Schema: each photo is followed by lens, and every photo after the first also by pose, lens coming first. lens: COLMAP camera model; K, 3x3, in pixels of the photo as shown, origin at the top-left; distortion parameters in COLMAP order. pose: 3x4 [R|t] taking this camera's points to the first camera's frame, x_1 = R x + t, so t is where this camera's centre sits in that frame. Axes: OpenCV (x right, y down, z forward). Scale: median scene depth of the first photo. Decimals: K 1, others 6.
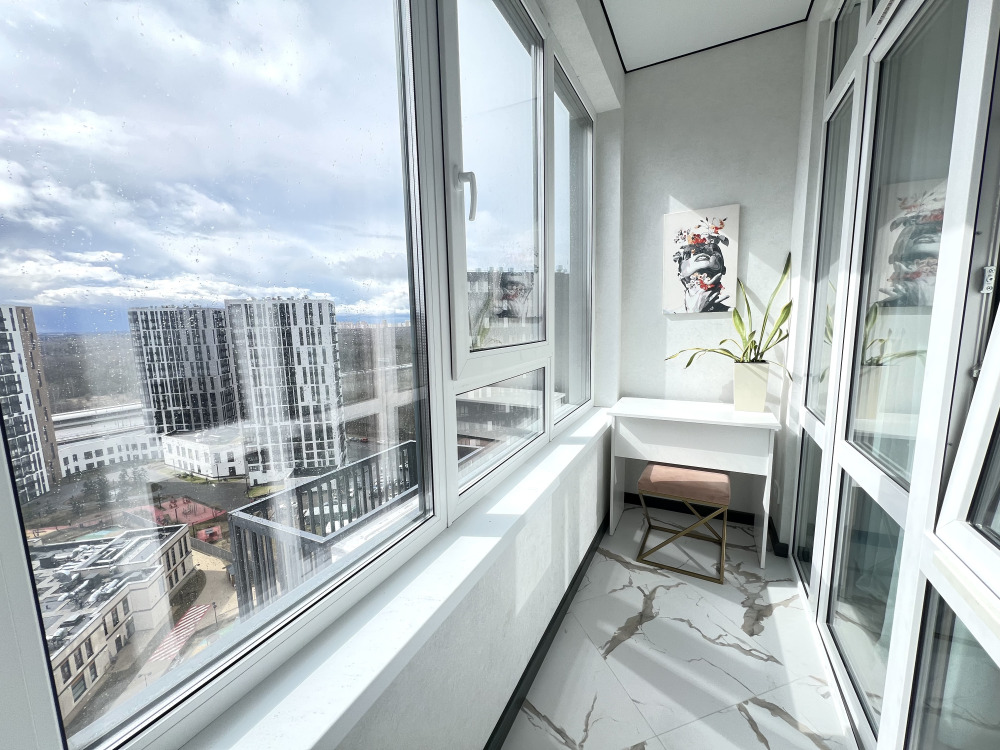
lens RADIAL K [[401.0, 0, 502.6], [0, 401.0, 380.2], [0, 0, 1]] dist [0.000987, 0.000033]
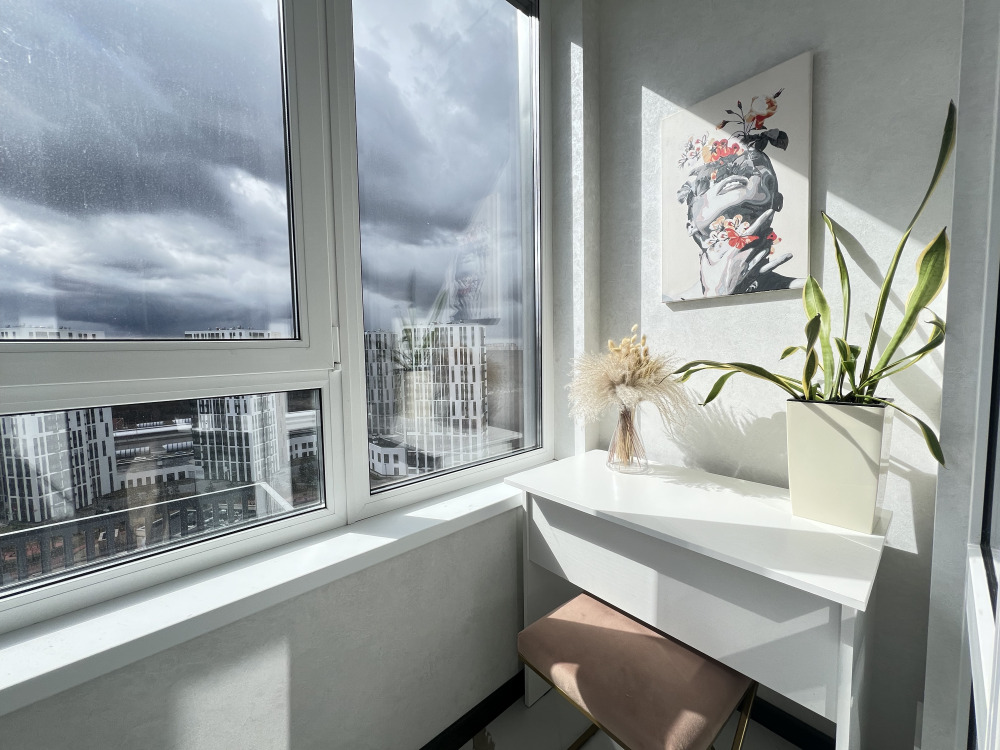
lens RADIAL K [[401.0, 0, 498.4], [0, 401.0, 375.8], [0, 0, 1]] dist [0.000987, 0.000033]
pose [[0.929698, 0.031828, -0.366946, 0.420564], [-0.056022, 0.996887, -0.055470, -0.027399], [0.364039, 0.072128, 0.928587, 0.455395]]
